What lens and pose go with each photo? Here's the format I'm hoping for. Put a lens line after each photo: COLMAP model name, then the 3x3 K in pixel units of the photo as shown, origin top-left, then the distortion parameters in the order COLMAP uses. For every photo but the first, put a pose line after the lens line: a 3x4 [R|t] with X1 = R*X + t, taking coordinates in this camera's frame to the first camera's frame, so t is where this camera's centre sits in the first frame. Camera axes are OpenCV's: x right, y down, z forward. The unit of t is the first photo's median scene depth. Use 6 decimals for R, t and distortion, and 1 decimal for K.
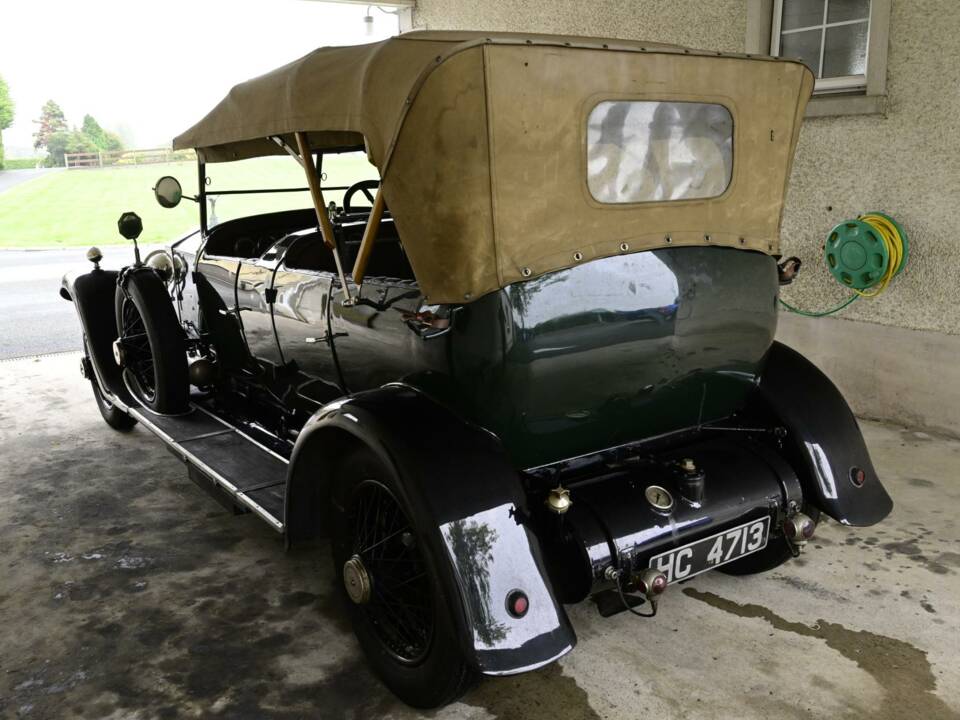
lens RADIAL K [[917.5, 0, 486.1], [0, 917.5, 384.8], [0, 0, 1]] dist [-0.000865, -0.000511]
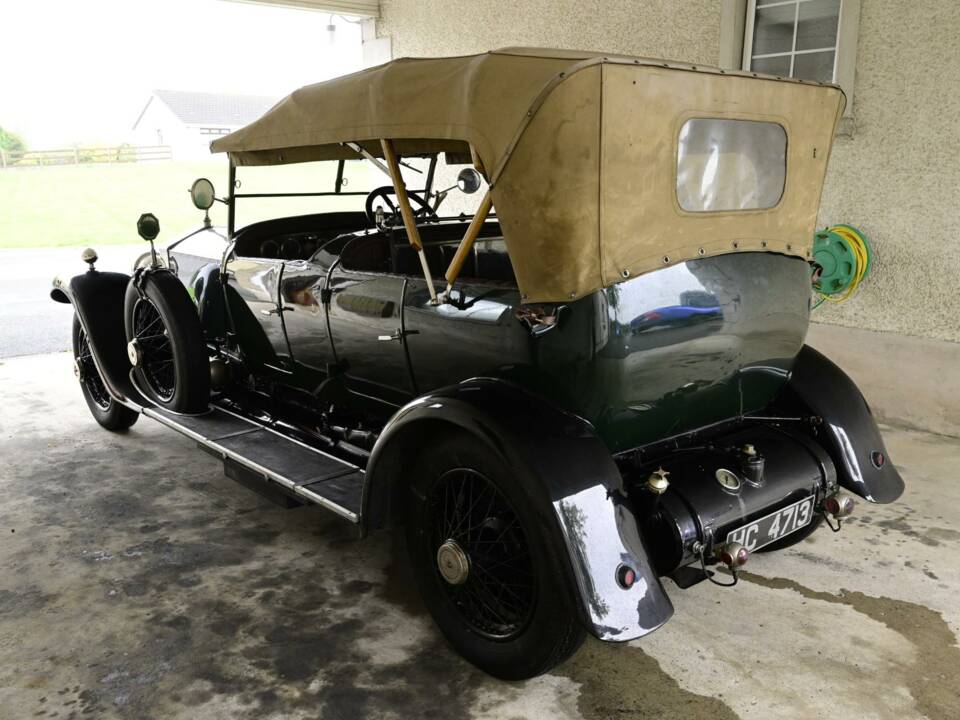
lens RADIAL K [[892.8, 0, 501.7], [0, 892.8, 397.9], [0, 0, 1]] dist [-0.000814, 0.002049]
pose [[0.992990, -0.008058, 0.117927, -0.161424], [0.006910, 0.999925, 0.010140, 0.009291], [-0.118000, -0.009254, 0.992970, -0.026270]]
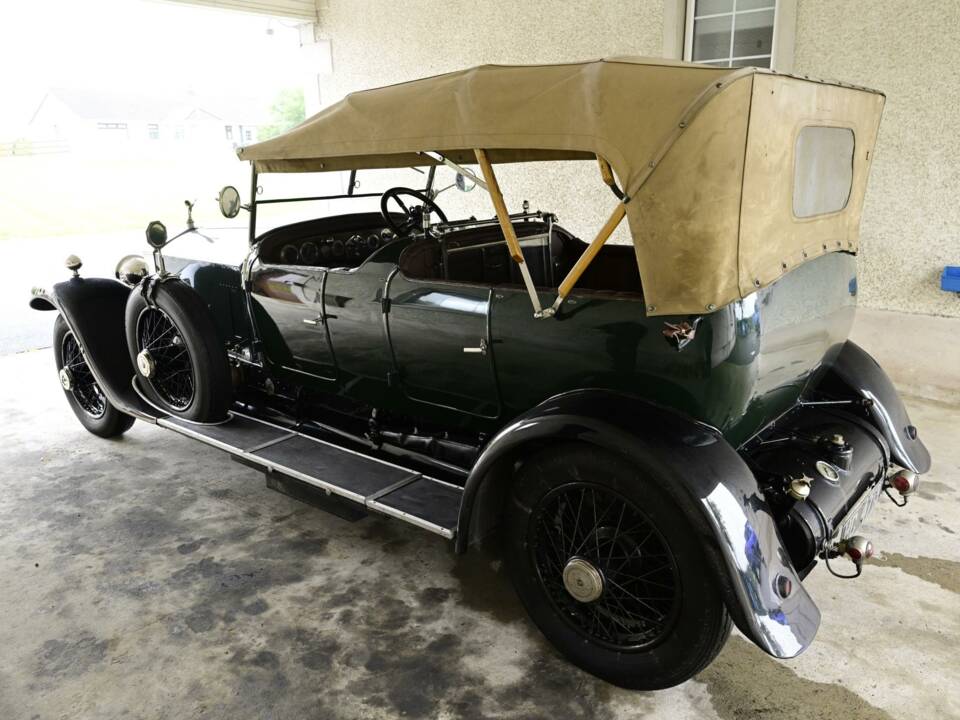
lens RADIAL K [[766.0, 0, 510.4], [0, 766.0, 355.4], [0, 0, 1]] dist [-0.000724, 0.000442]
pose [[0.958598, -0.064298, 0.277409, -0.350431], [0.061007, 0.997927, 0.020486, -0.051712], [-0.278151, -0.002714, 0.960534, 0.145490]]
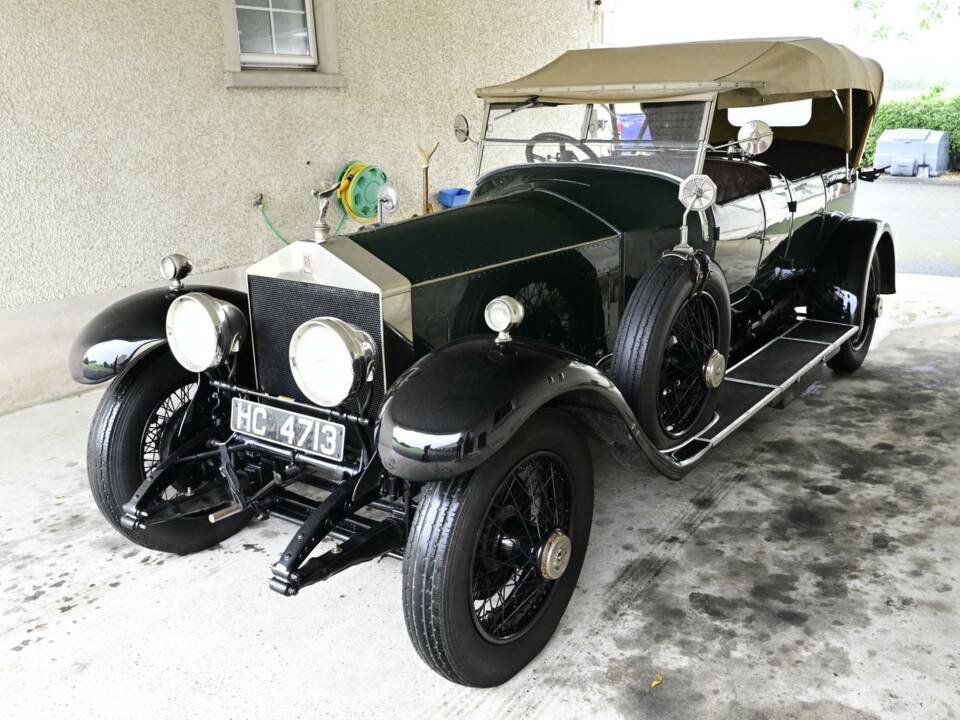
lens RADIAL K [[912.8, 0, 511.3], [0, 912.8, 339.5], [0, 0, 1]] dist [-0.007356, 0.002713]
pose [[-0.357333, -0.200629, 0.912174, -1.365826], [0.251029, 0.920087, 0.300707, -0.429320], [-0.899610, 0.336435, -0.278414, 1.844979]]
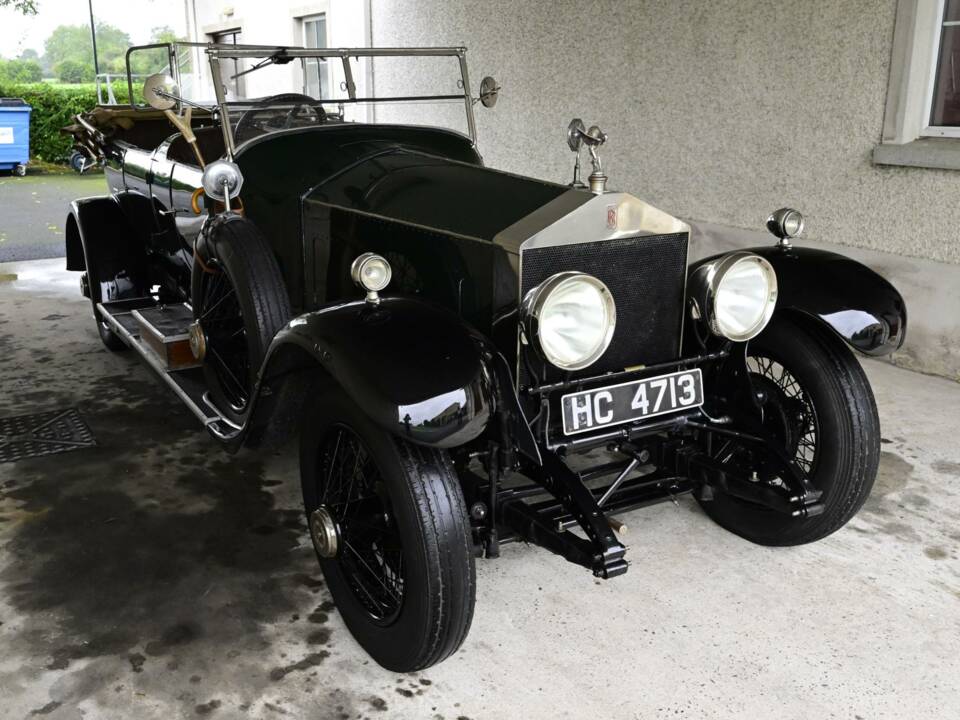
lens RADIAL K [[962.3, 0, 417.9], [0, 962.3, 359.6], [0, 0, 1]] dist [-0.006708, 0.004392]
pose [[-0.993312, 0.006477, 0.115278, -0.459853], [0.063233, 0.865898, 0.496208, -0.590935], [-0.096605, 0.500179, -0.860517, 2.509283]]
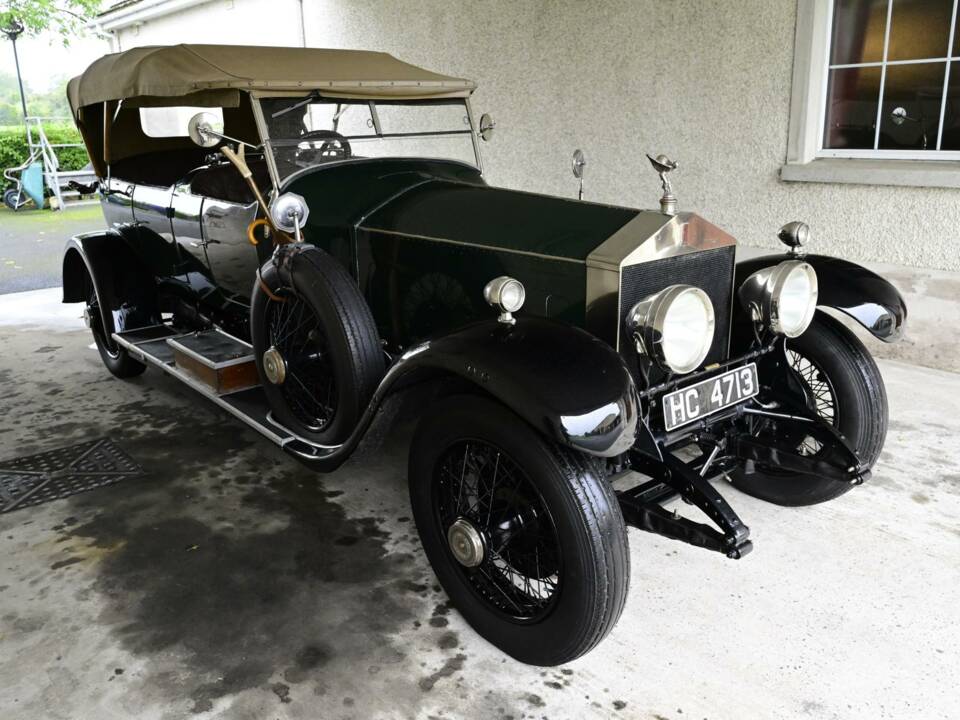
lens RADIAL K [[819.0, 0, 480.0], [0, 819.0, 338.2], [0, 0, 1]] dist [-0.000412, -0.006236]
pose [[-0.993915, 0.073555, -0.081987, -0.270389], [0.024431, 0.873023, 0.487066, -0.580649], [0.107402, 0.482100, -0.869508, 2.443142]]
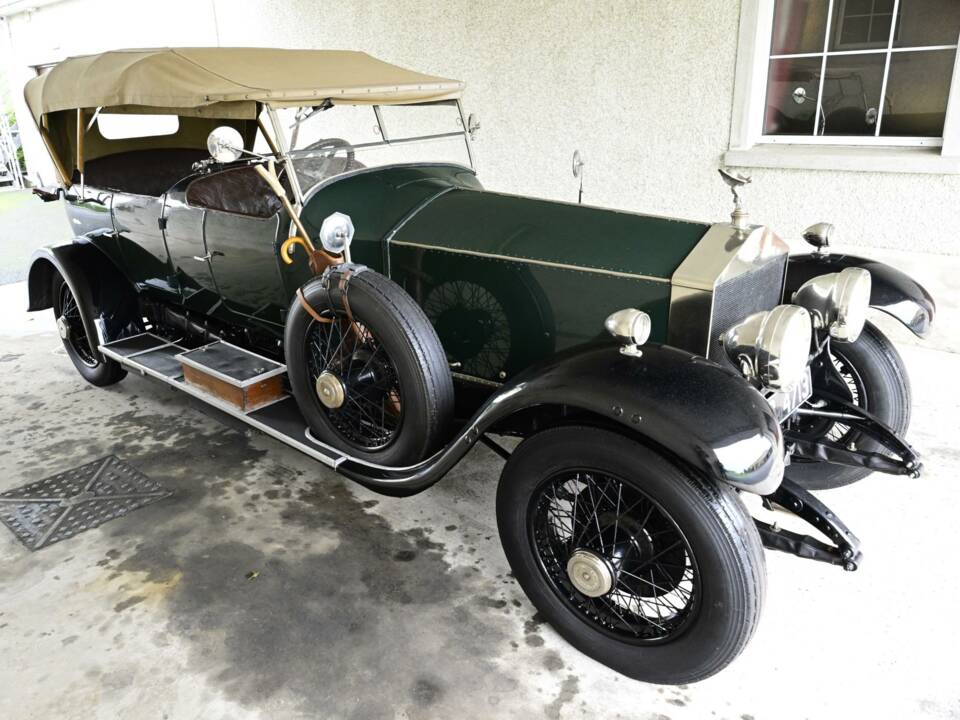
lens RADIAL K [[755.7, 0, 423.7], [0, 755.7, 342.5], [0, 0, 1]] dist [-0.003513, -0.000155]
pose [[-0.977431, 0.127530, -0.168420, -0.090232], [0.016880, 0.841828, 0.539481, -0.603818], [0.210581, 0.524463, -0.824982, 2.323837]]
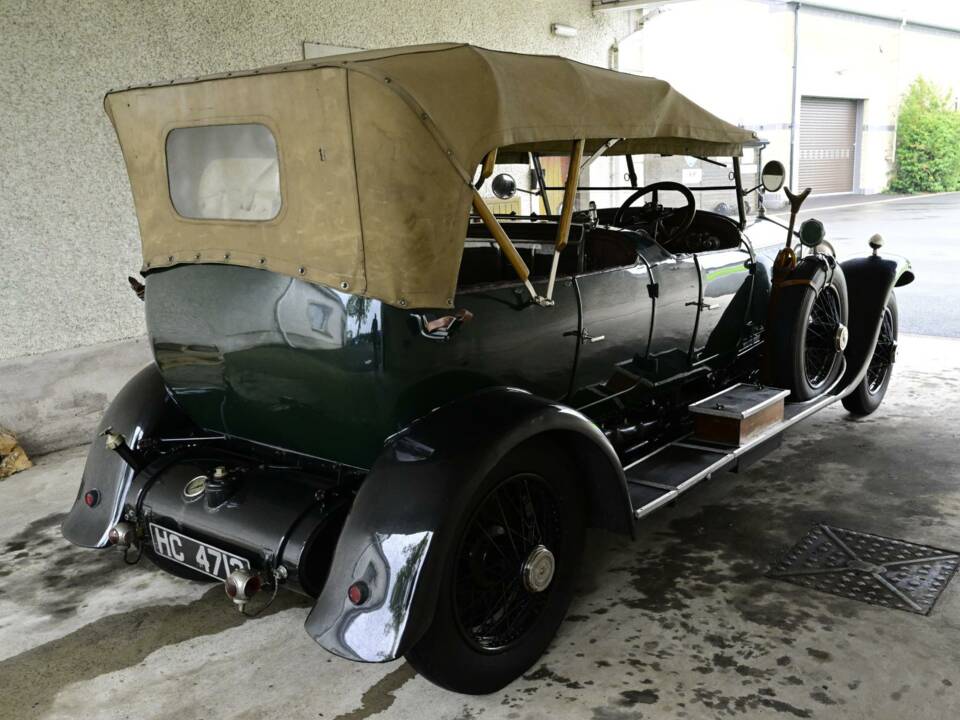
lens RADIAL K [[898.0, 0, 539.0], [0, 898.0, 379.1], [0, 0, 1]] dist [0.001744, -0.005852]
pose [[0.327807, 0.237458, -0.914416, 0.994872], [-0.210665, 0.961900, 0.174268, -0.214634], [0.920958, 0.135509, 0.365342, 0.752217]]
